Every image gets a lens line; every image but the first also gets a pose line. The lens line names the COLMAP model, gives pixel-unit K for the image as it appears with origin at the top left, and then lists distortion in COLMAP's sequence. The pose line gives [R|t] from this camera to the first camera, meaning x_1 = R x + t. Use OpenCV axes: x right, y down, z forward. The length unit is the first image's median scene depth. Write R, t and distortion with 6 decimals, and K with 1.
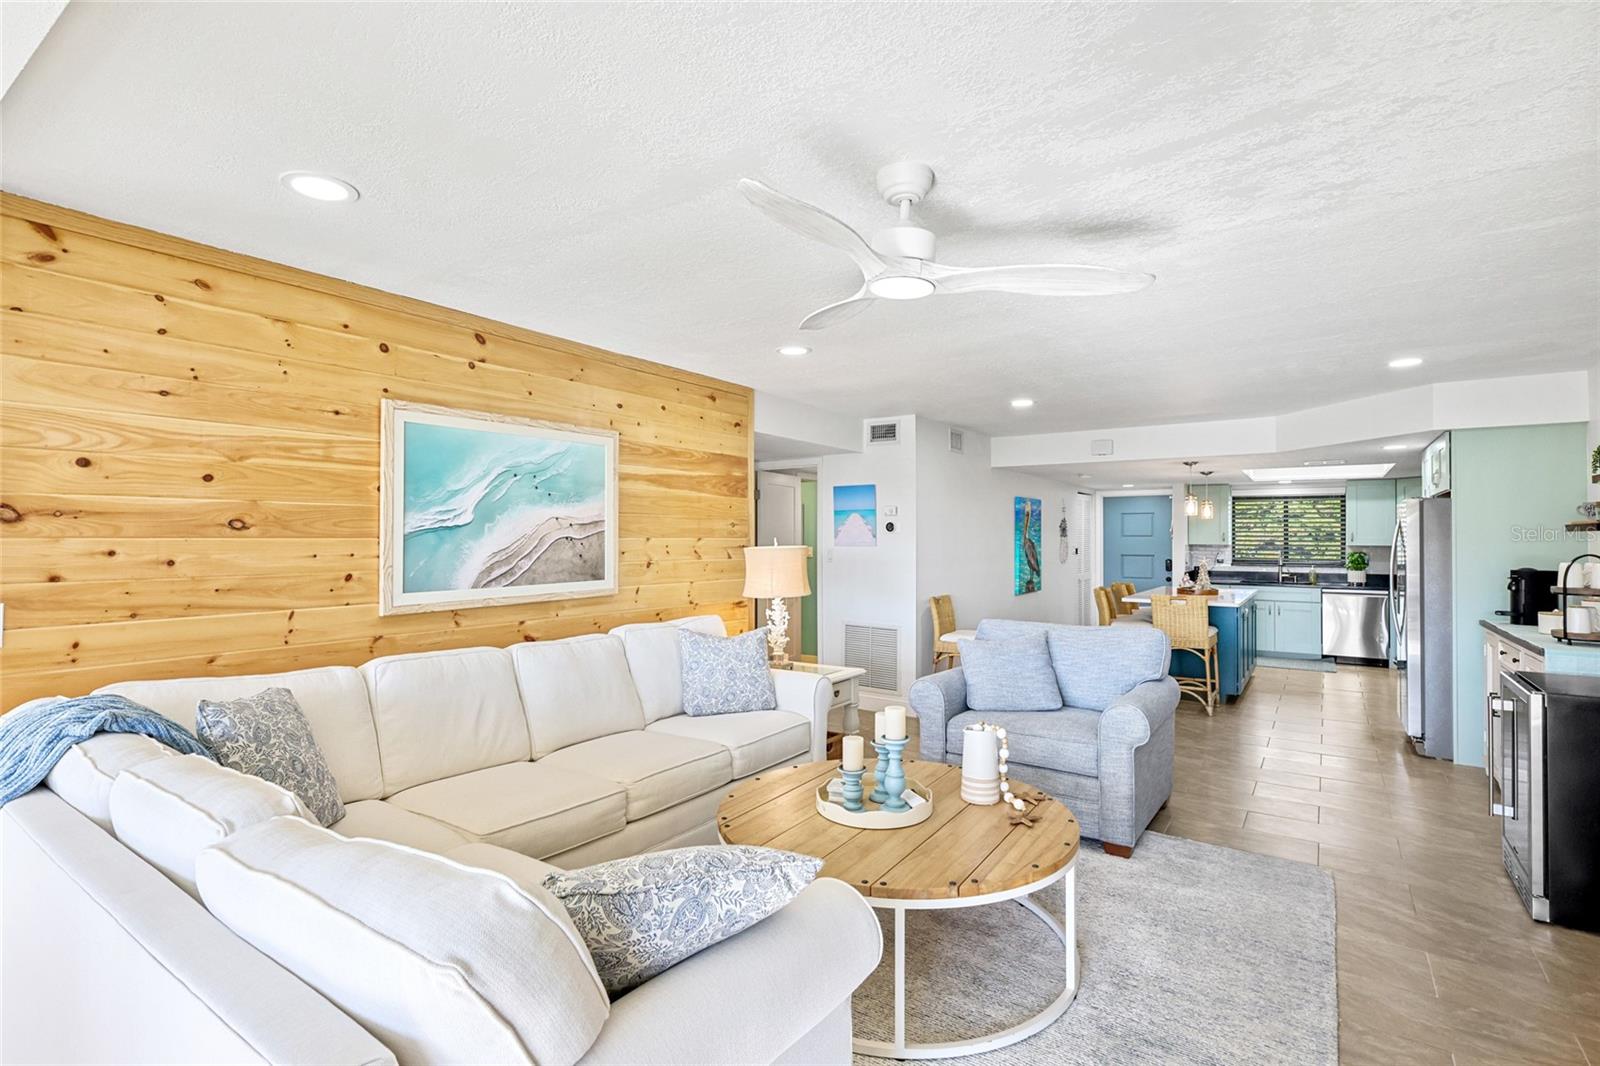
lens RADIAL K [[758.6, 0, 790.0], [0, 758.6, 532.2], [0, 0, 1]] dist [-0.000447, 0.000156]
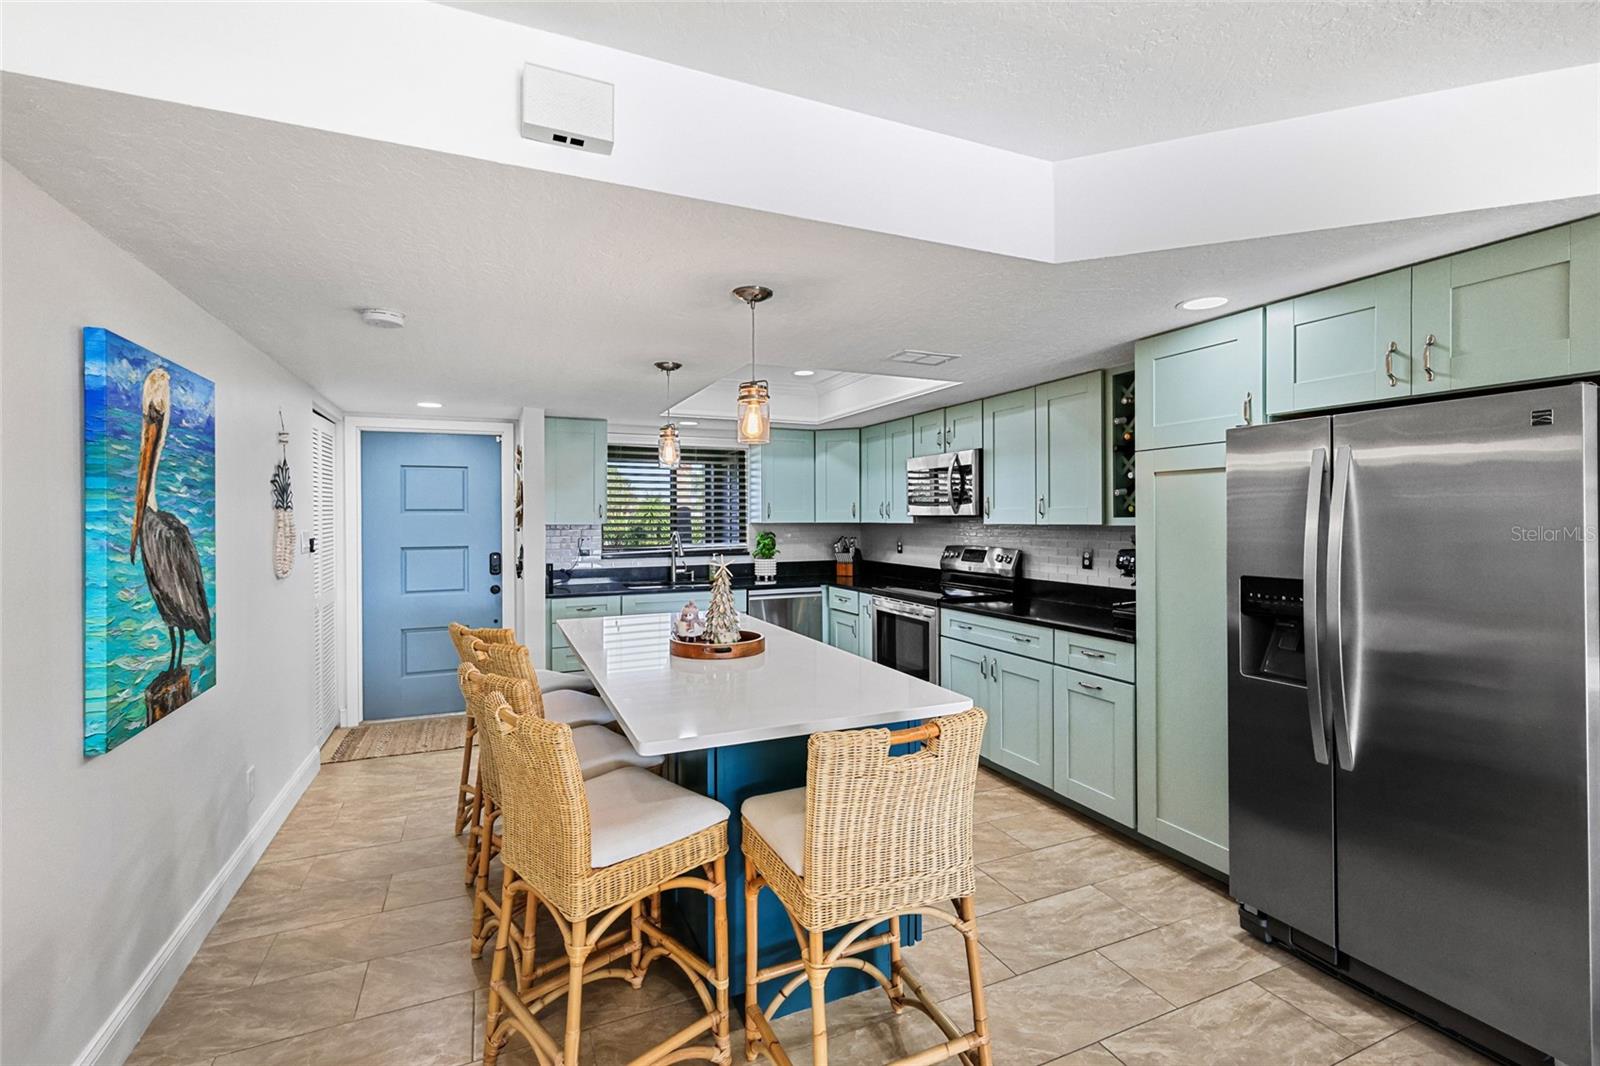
lens RADIAL K [[708.3, 0, 805.1], [0, 708.3, 521.2], [0, 0, 1]] dist [0.004380, 0.000164]
pose [[0.510321, -0.010720, 0.859917, 0.418703], [-0.000457, 0.999919, 0.012737, 0.015541], [-0.859984, -0.006893, 0.510275, 1.315559]]
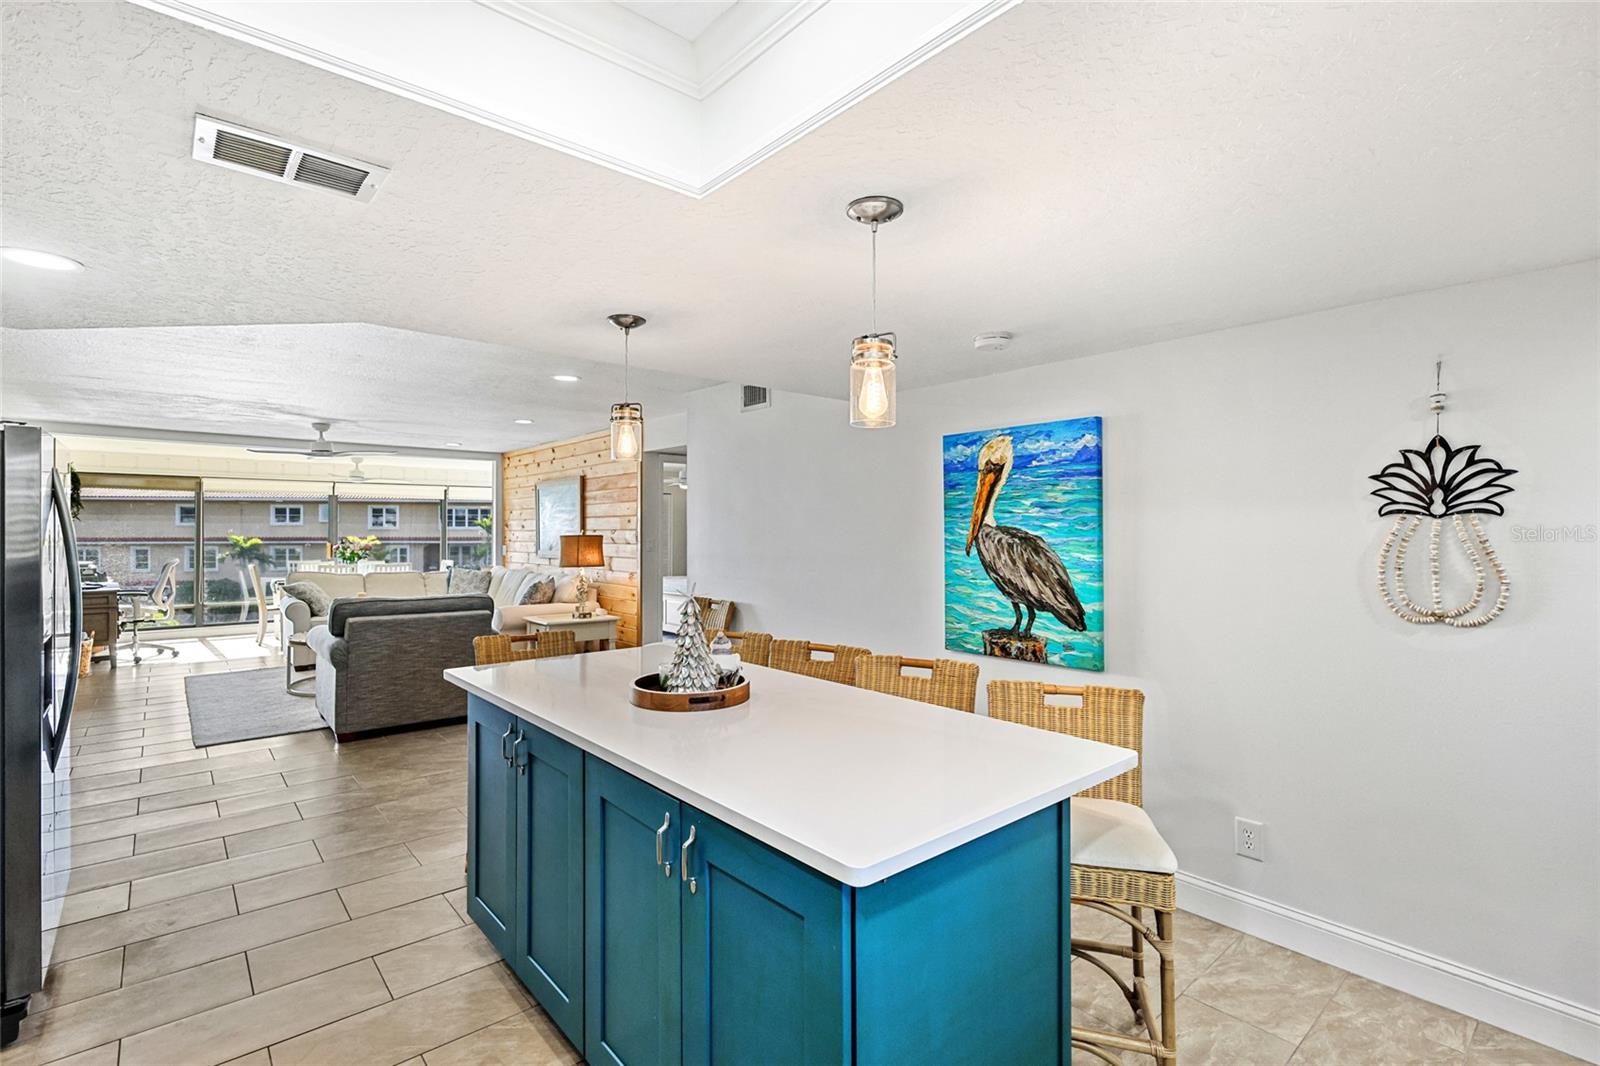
lens RADIAL K [[738.8, 0, 800.0], [0, 738.8, 533.0], [0, 0, 1]] dist [0.001004, -0.000021]
pose [[-0.241068, -0.001062, -0.970508, 1.402508], [0.007384, 0.999968, -0.002929, 0.022971], [0.970480, -0.007872, -0.241052, 1.901086]]
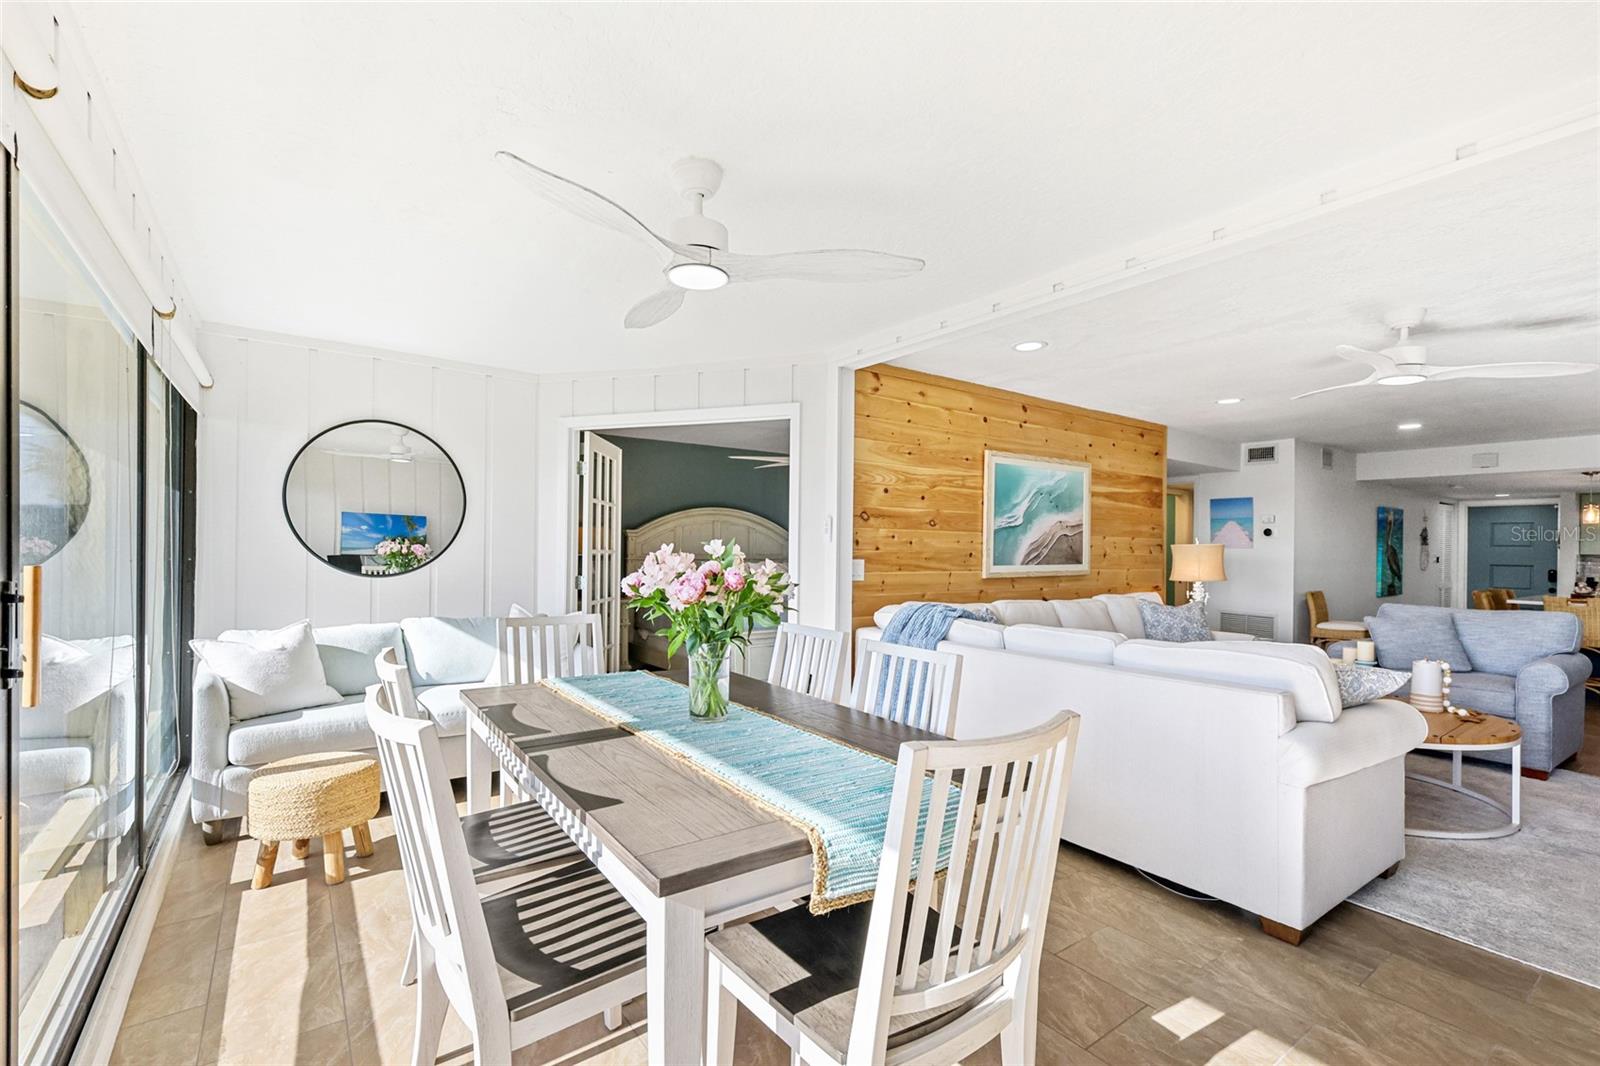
lens RADIAL K [[713.8, 0, 801.3], [0, 713.8, 546.5], [0, 0, 1]] dist [0.002749, 0.000330]
pose [[0.946559, 0.010540, -0.322357, -0.293447], [-0.009803, 0.999944, 0.003912, 0.026523], [0.322380, -0.000543, 0.946610, -0.456979]]
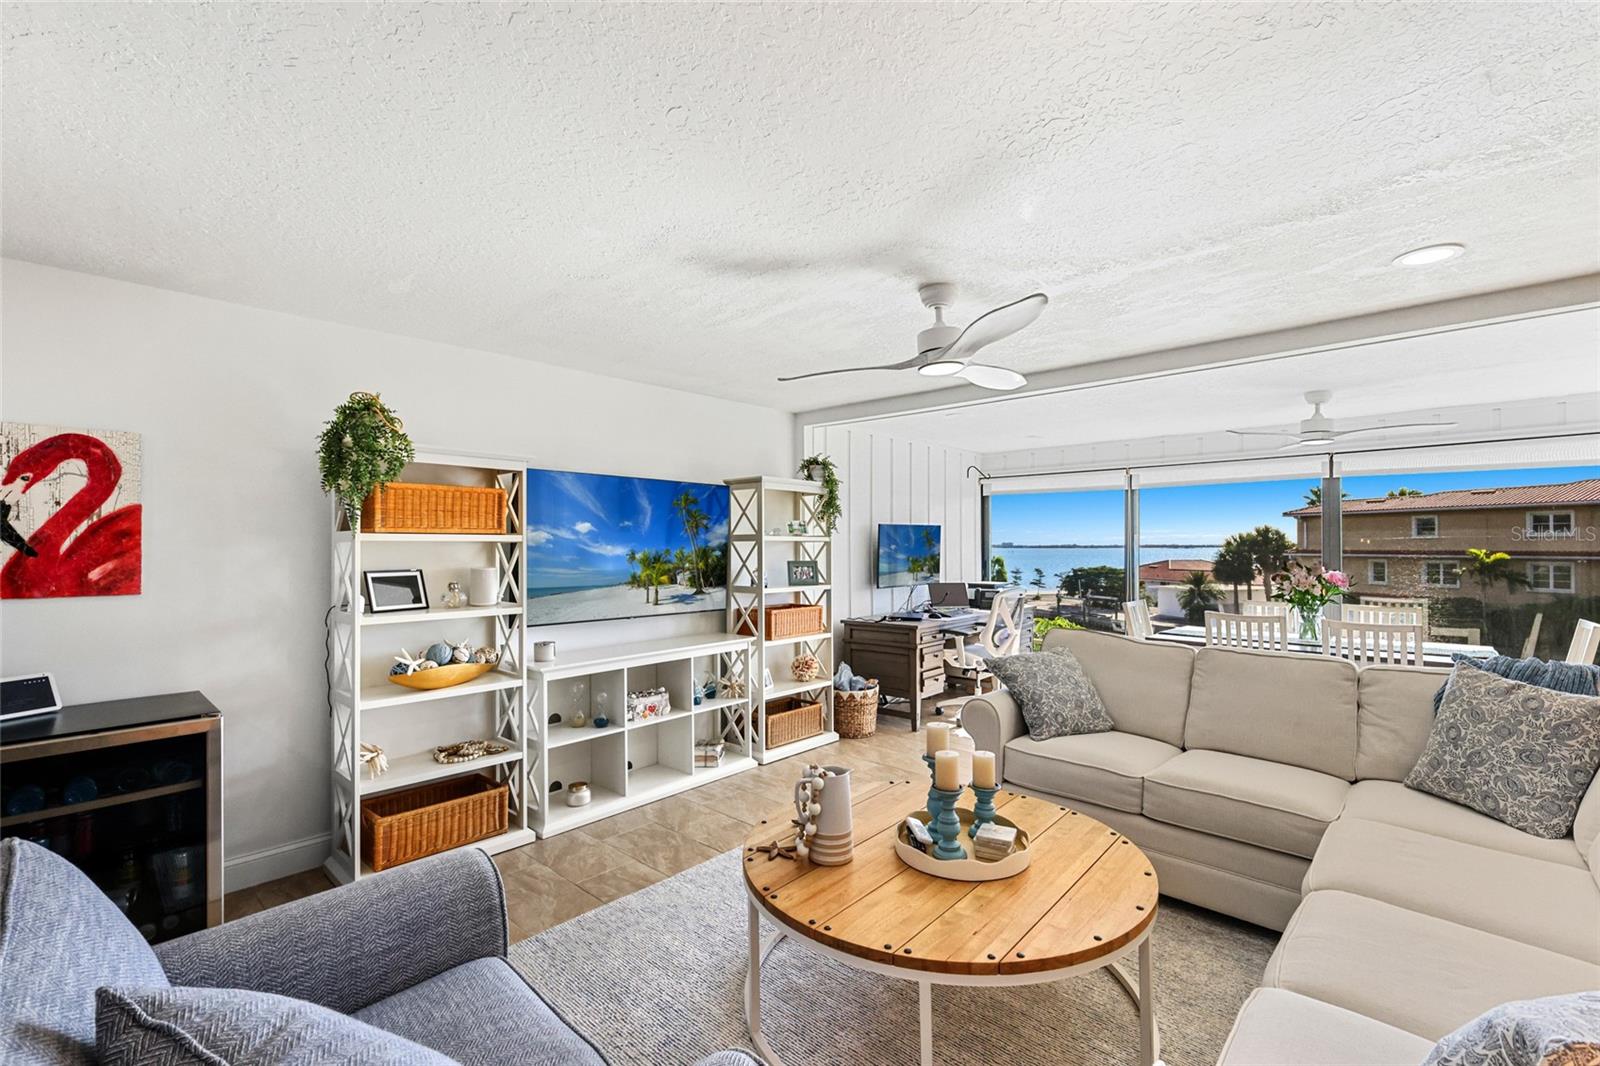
lens RADIAL K [[694.9, 0, 791.2], [0, 694.9, 543.4], [0, 0, 1]] dist [0.000295, 0.000255]
pose [[-0.990793, -0.000025, 0.135387, 0.119416], [-0.001560, 0.999936, -0.011235, 0.010427], [-0.135378, -0.011342, -0.990729, 1.132955]]
